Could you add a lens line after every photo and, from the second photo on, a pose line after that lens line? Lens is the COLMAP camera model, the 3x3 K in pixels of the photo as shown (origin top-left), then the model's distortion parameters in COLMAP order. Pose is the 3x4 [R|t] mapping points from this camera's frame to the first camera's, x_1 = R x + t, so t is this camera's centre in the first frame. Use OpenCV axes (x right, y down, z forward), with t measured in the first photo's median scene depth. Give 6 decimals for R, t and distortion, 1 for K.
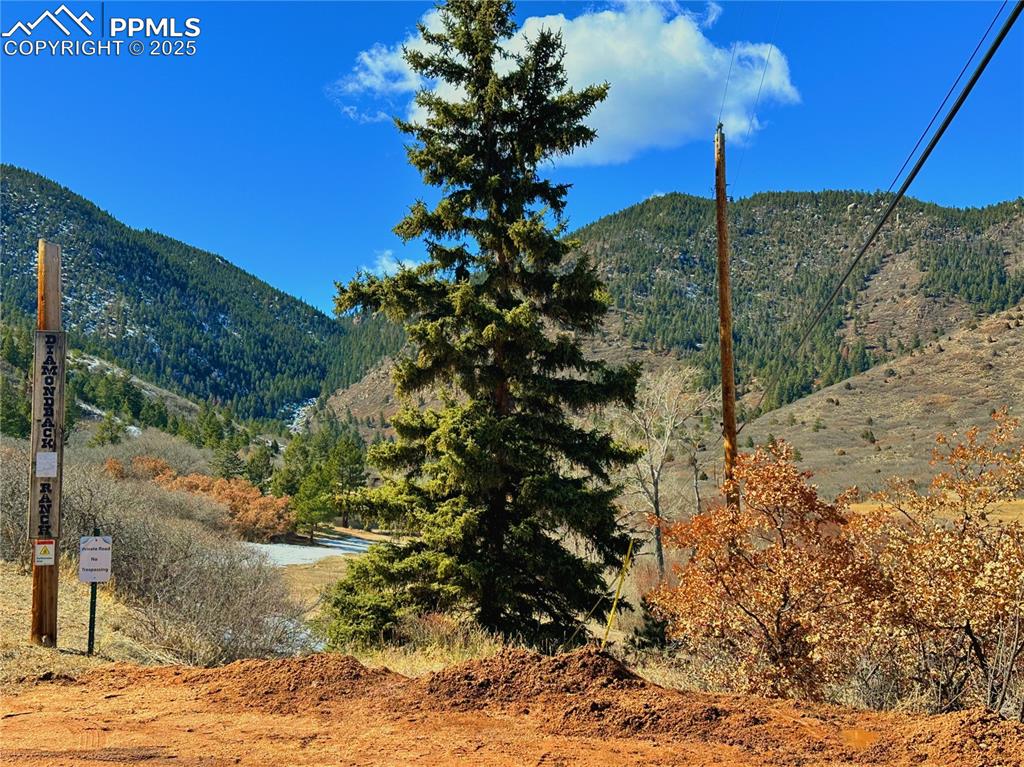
lens RADIAL K [[1276.2, 0, 512.0], [0, 1276.2, 383.5], [0, 0, 1]] dist [0.204898, -0.421497]
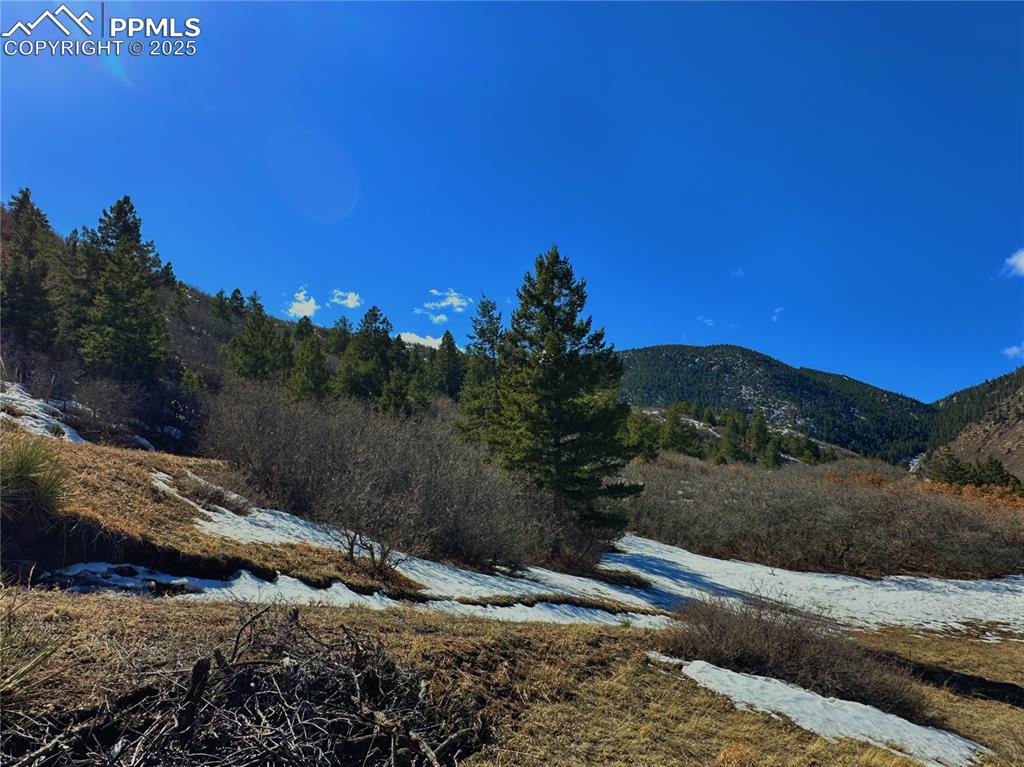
lens RADIAL K [[658.2, 0, 502.5], [0, 658.2, 385.8], [0, 0, 1]] dist [-0.009295, -0.000551]
pose [[0.757029, -0.131899, -0.639930, -0.839427], [0.060765, 0.989380, -0.132041, 0.218287], [0.650550, 0.061074, 0.757004, 2.200094]]
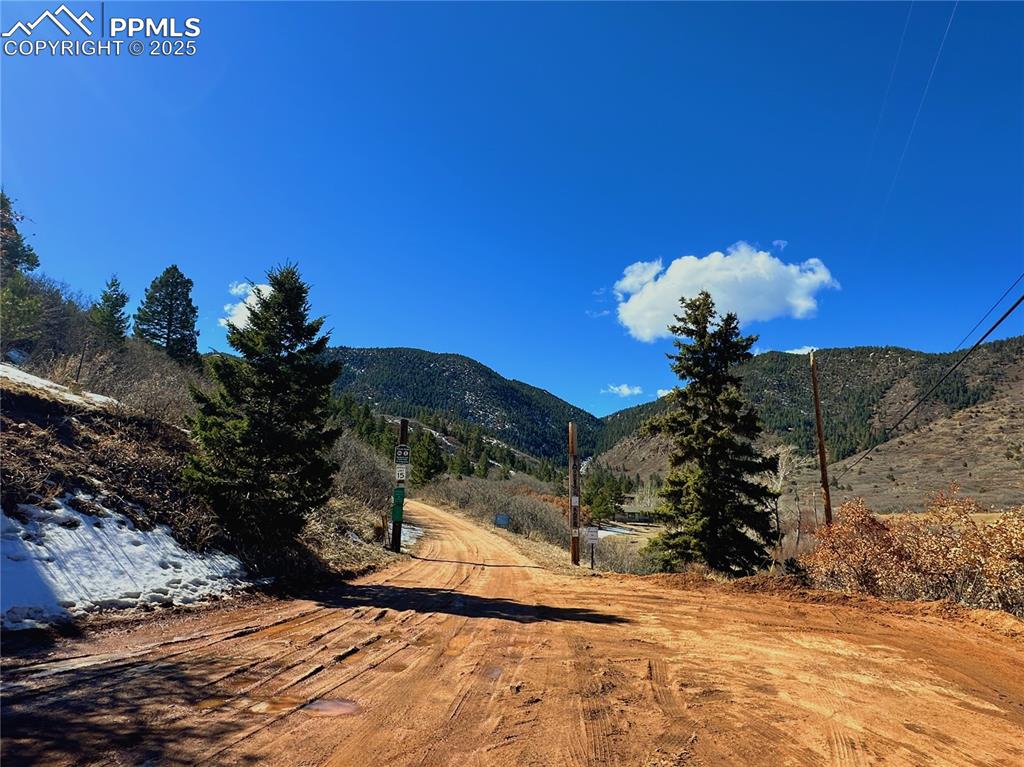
lens RADIAL K [[619.1, 0, 512.0], [0, 619.1, 383.5], [0, 0, 1]] dist [-0.006257, -0.001151]
pose [[0.962061, -0.032937, -0.270839, -0.050597], [0.004052, 0.994302, -0.106526, -0.023179], [0.272805, 0.101387, 0.956712, -0.169789]]
